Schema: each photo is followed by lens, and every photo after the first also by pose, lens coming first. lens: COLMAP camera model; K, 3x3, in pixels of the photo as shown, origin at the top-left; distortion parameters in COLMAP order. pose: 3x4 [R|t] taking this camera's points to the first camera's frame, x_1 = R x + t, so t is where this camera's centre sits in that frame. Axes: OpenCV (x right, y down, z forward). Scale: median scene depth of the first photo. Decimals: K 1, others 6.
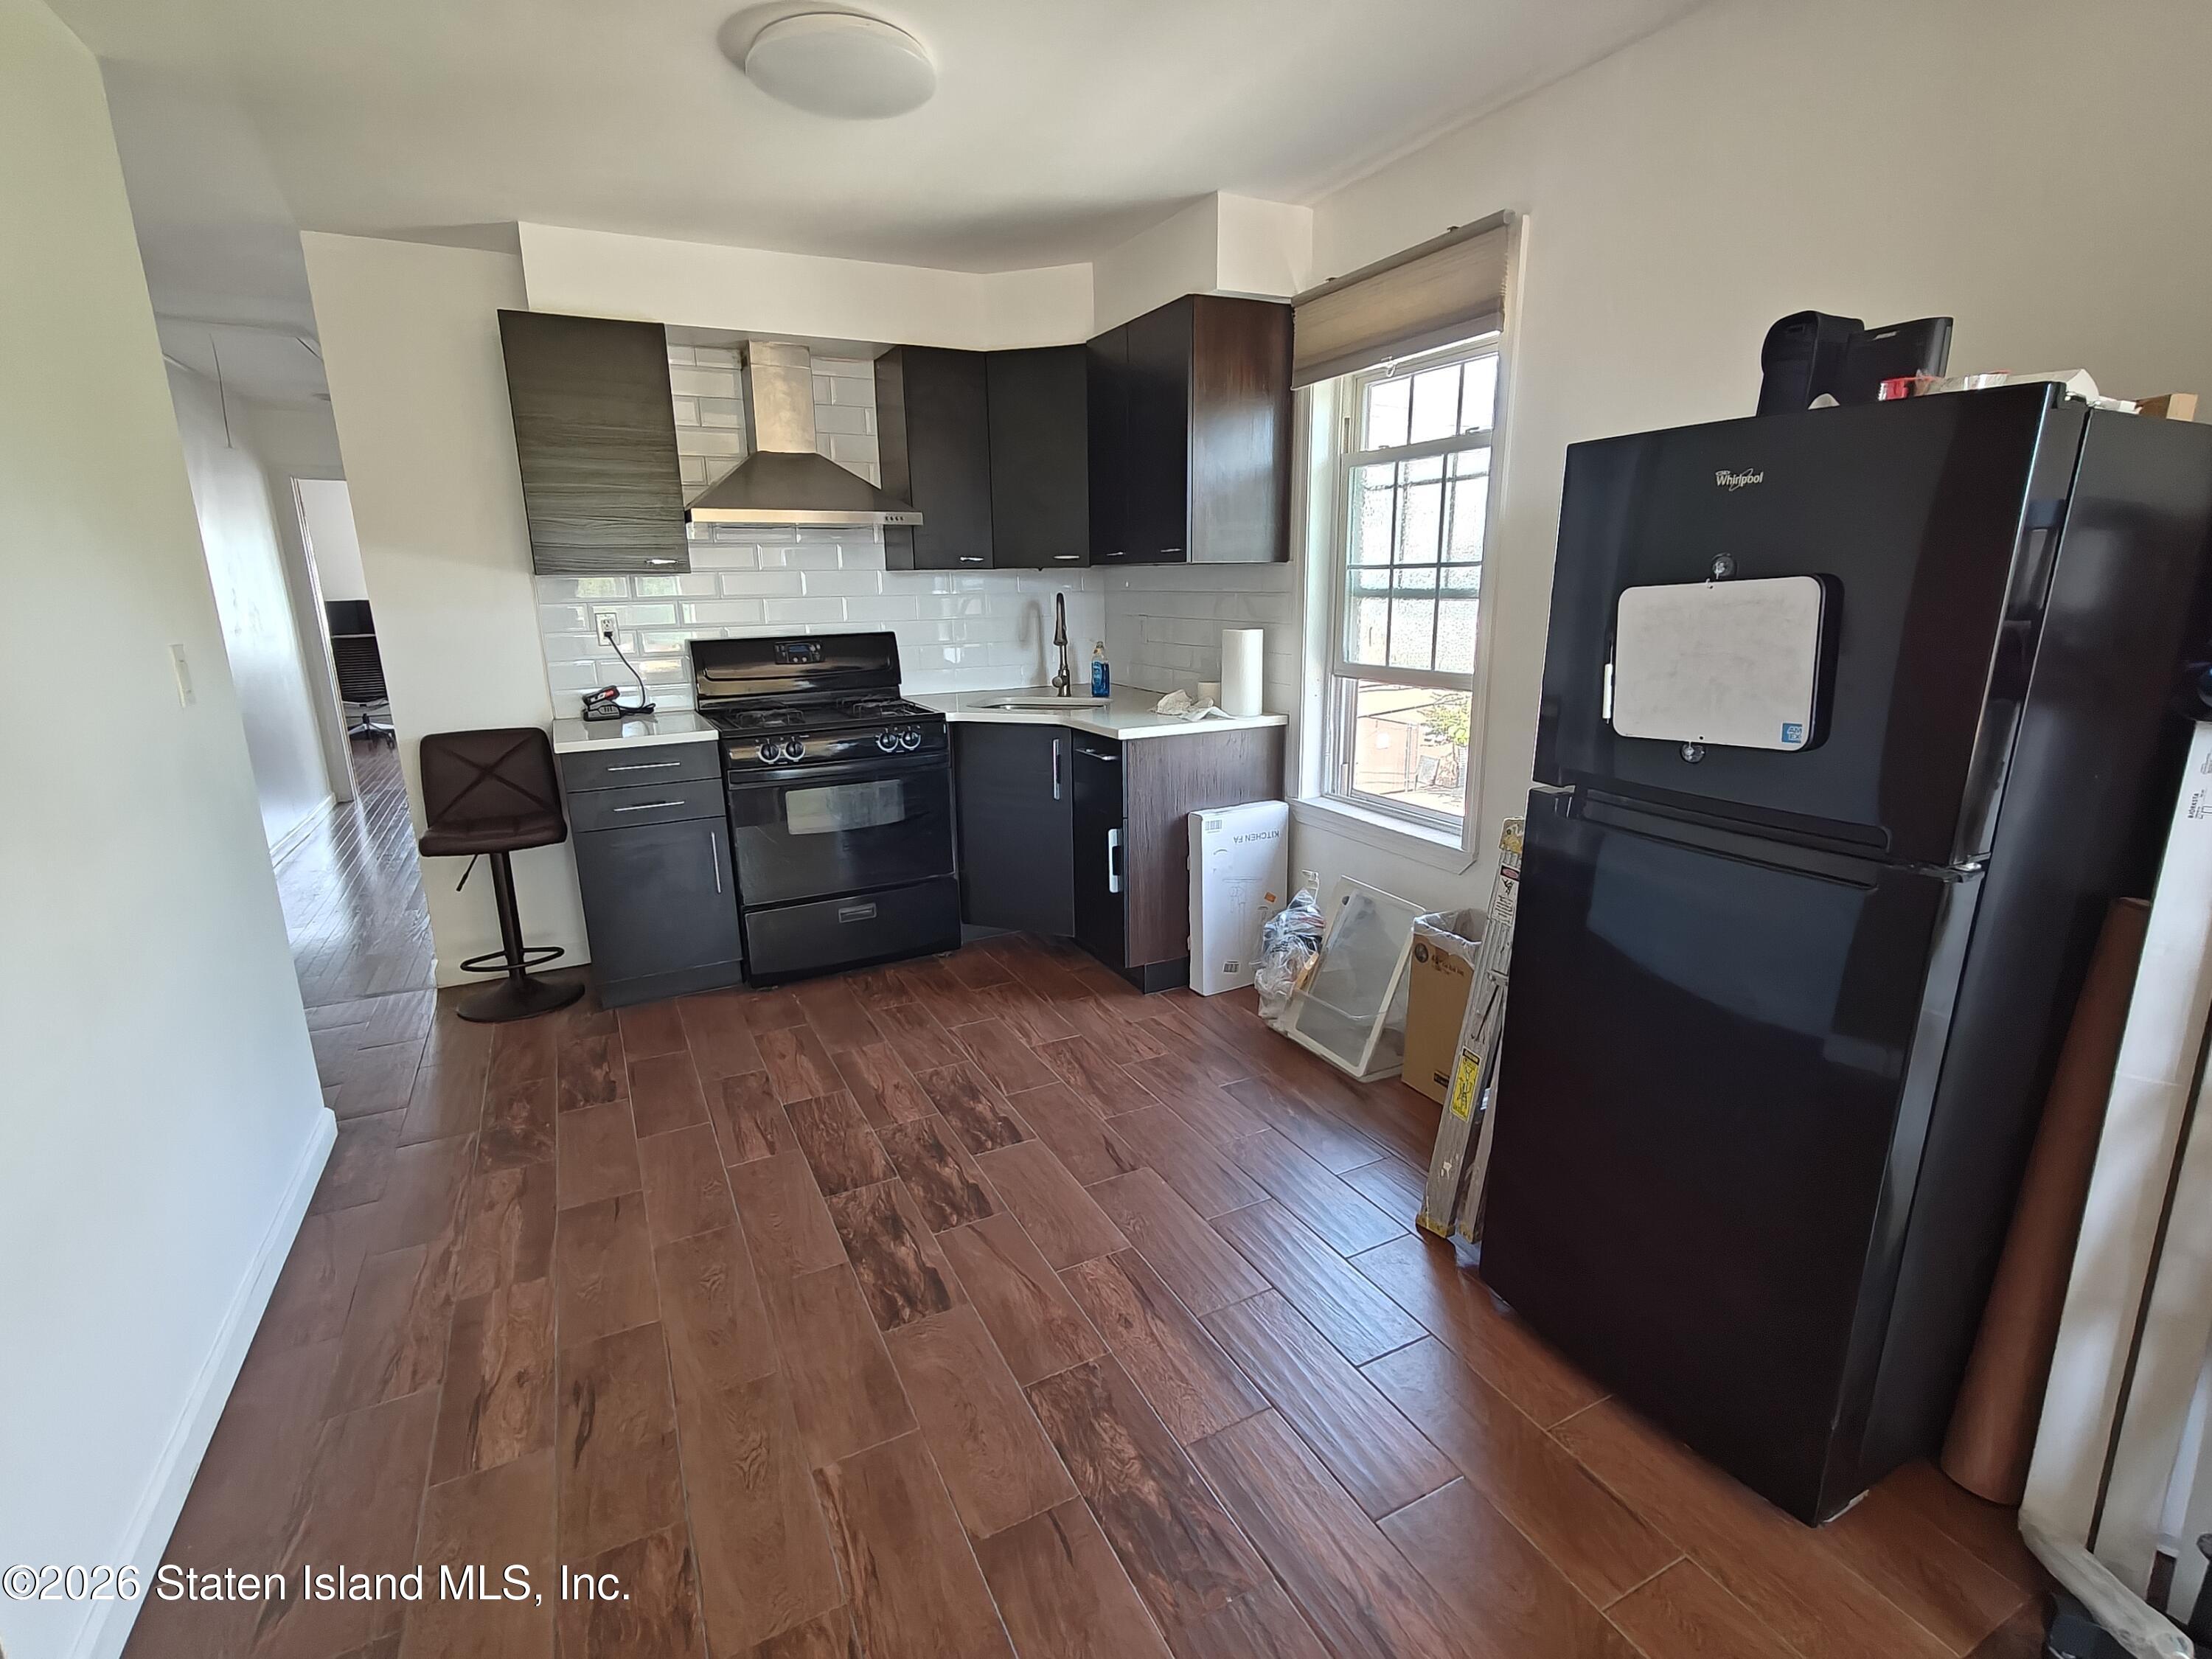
lens RADIAL K [[1036.8, 0, 1106.0], [0, 1036.8, 829.5], [0, 0, 1]] dist [0.007680, 0.000259]
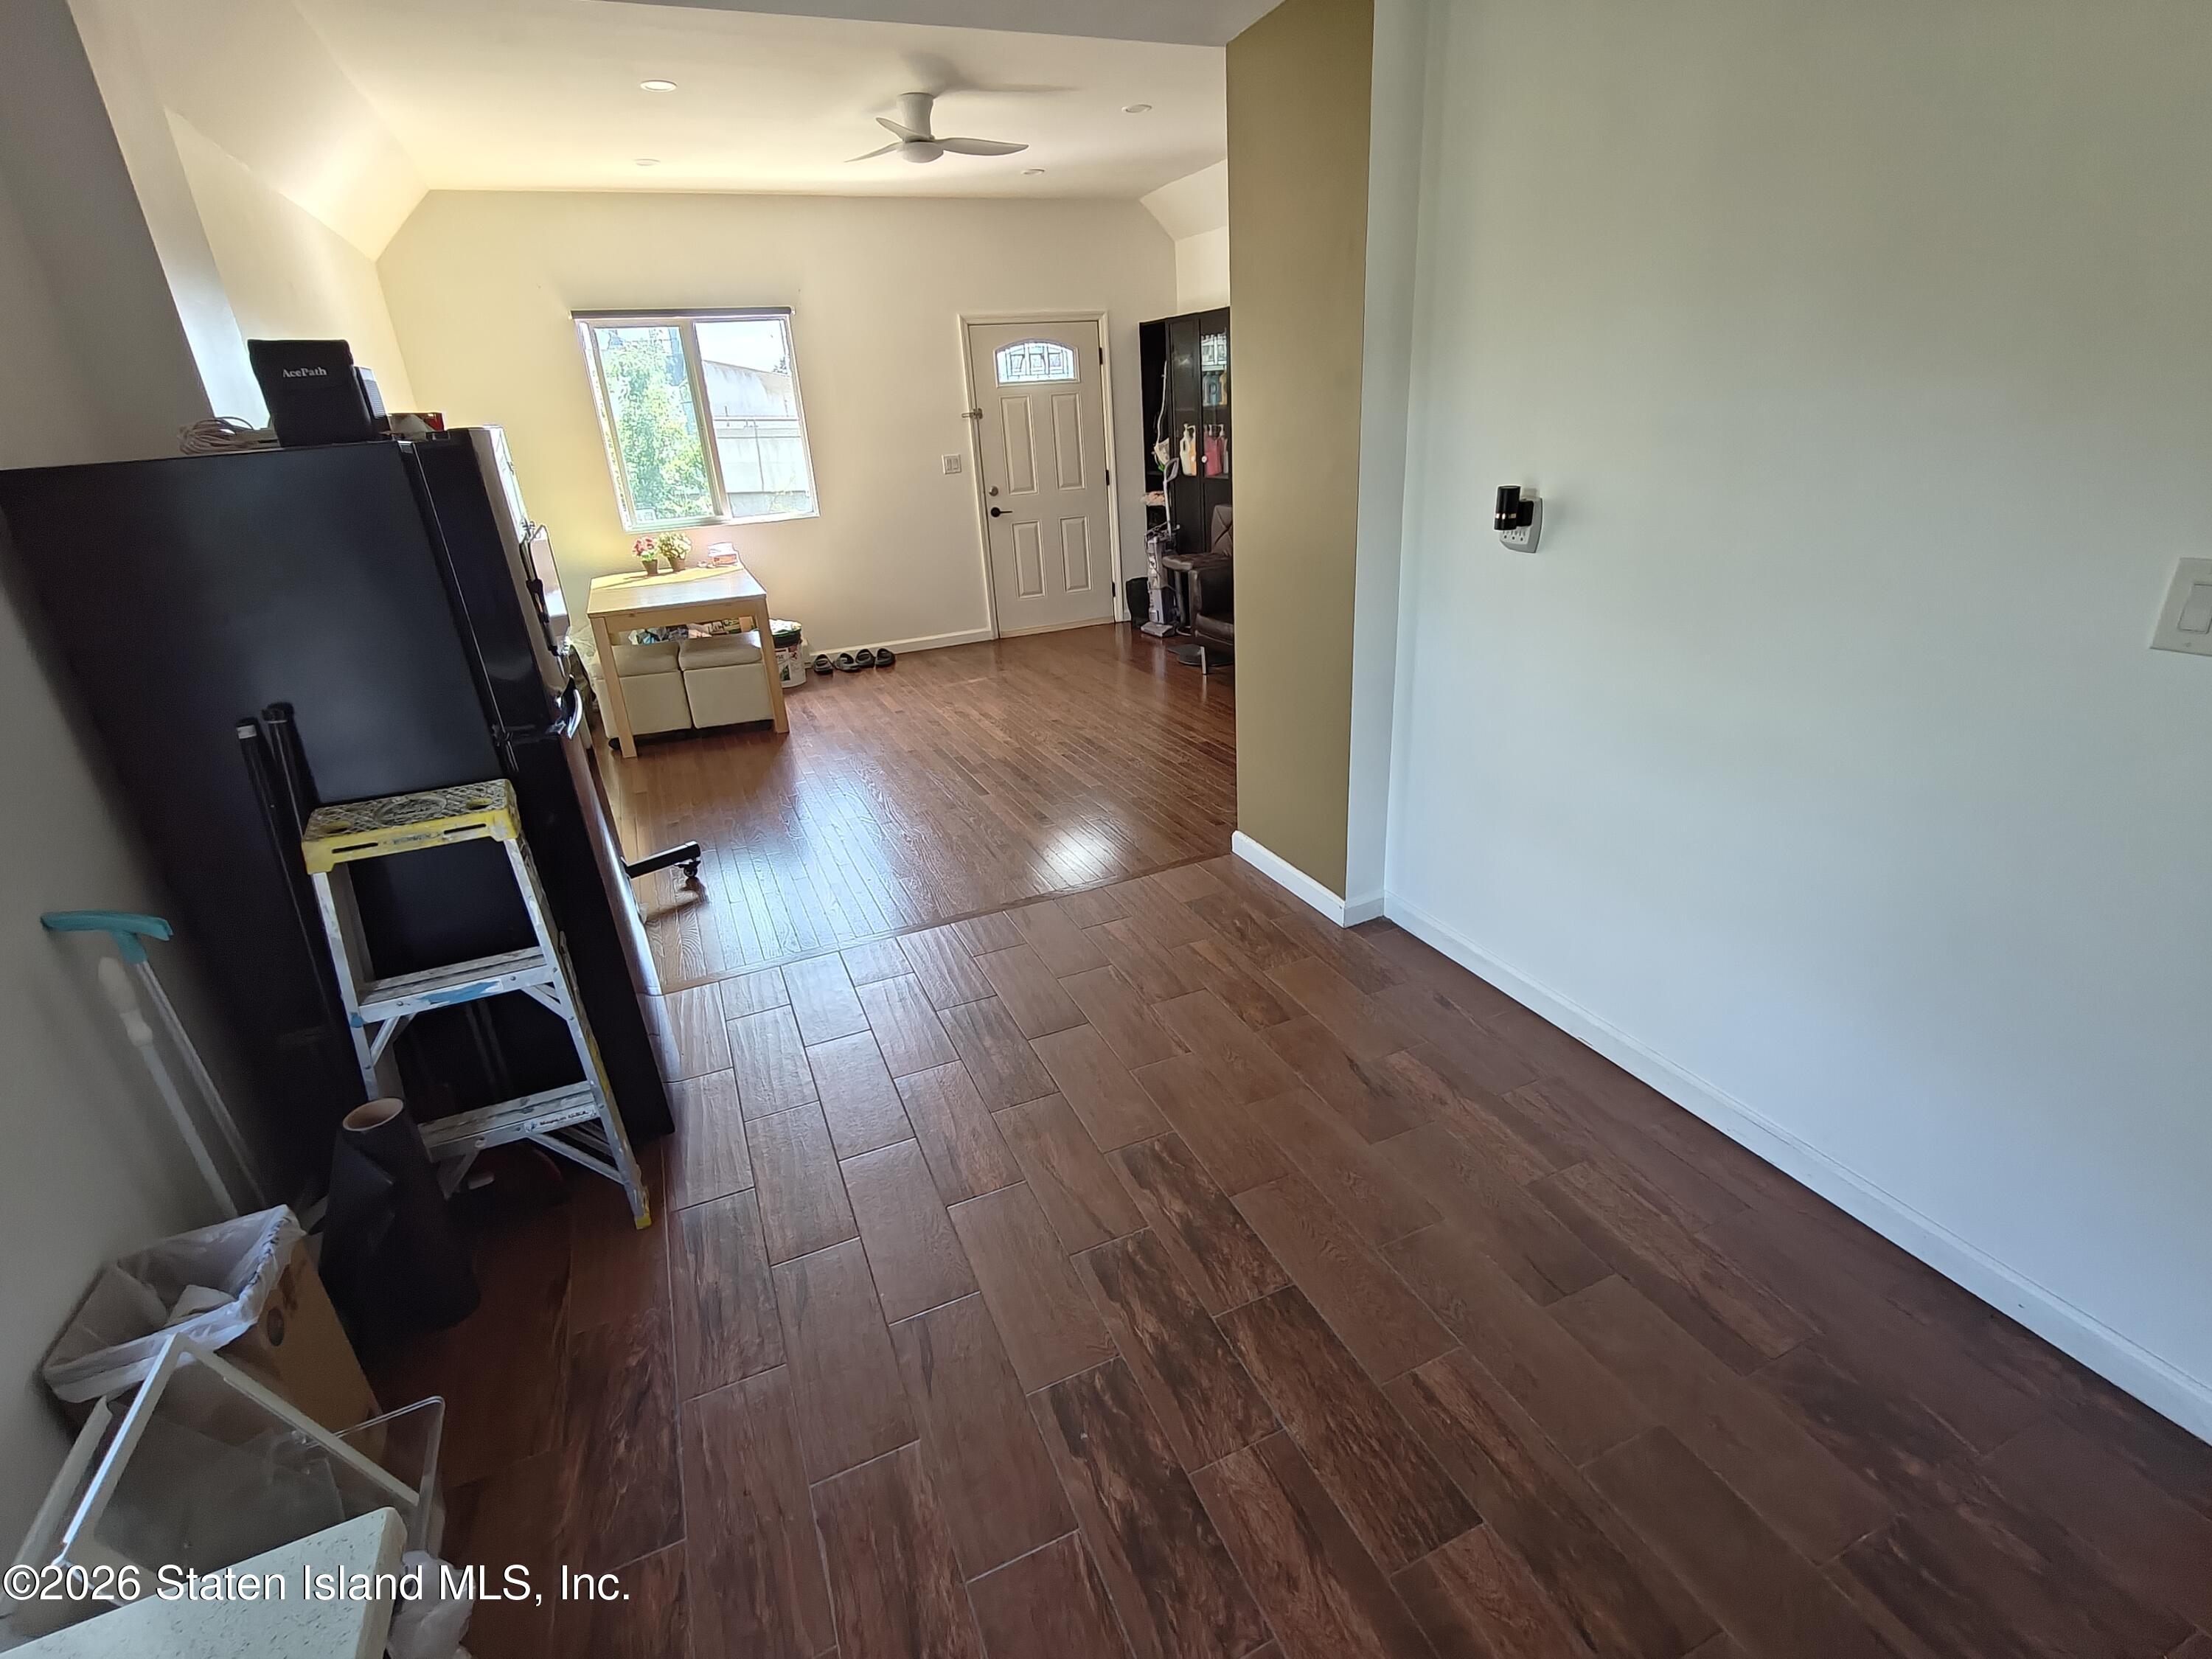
lens RADIAL K [[1036.8, 0, 1106.0], [0, 1036.8, 829.5], [0, 0, 1]] dist [0.007680, 0.000259]
pose [[-0.995634, 0.043951, 0.082348, -0.153016], [0.084134, 0.804646, 0.587764, -0.316247], [-0.040428, 0.592126, -0.804831, 1.075143]]
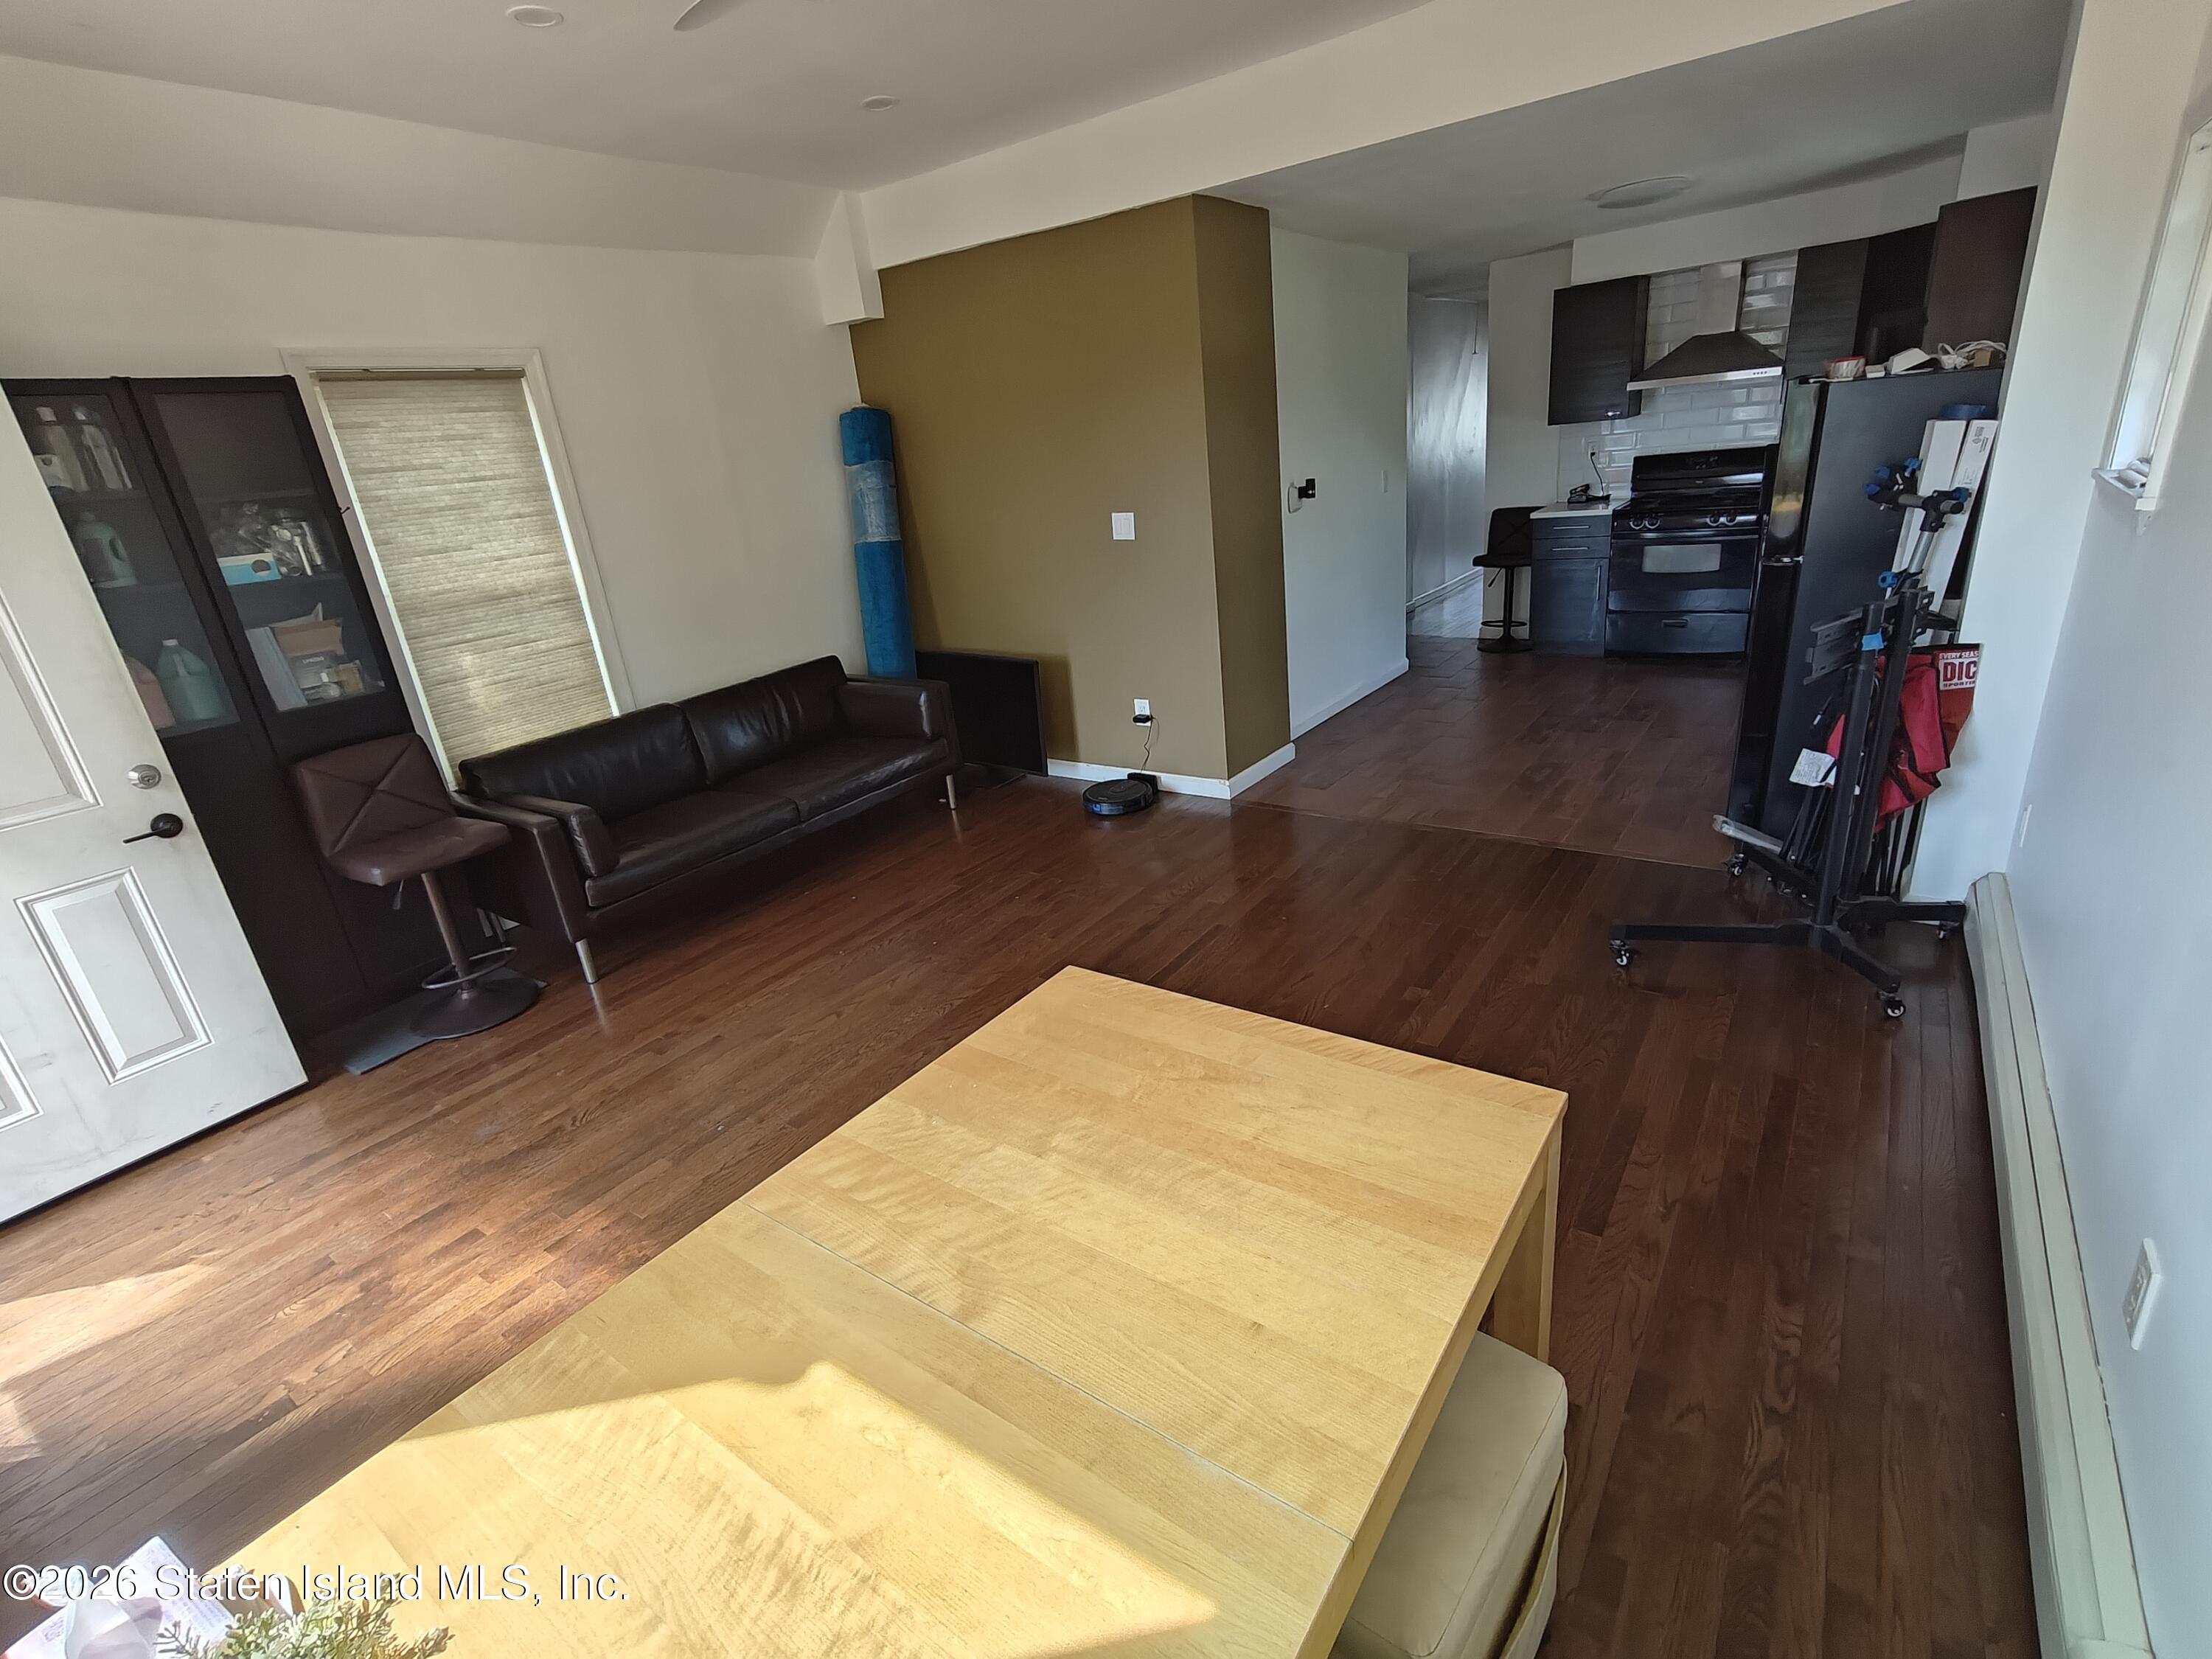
lens RADIAL K [[1036.8, 0, 1106.0], [0, 1036.8, 829.5], [0, 0, 1]] dist [0.007680, 0.000259]
pose [[0.460668, 0.282227, -0.841506, 0.929859], [-0.119655, 0.959191, 0.256193, 0.086254], [0.879470, -0.017329, 0.475639, -0.688403]]
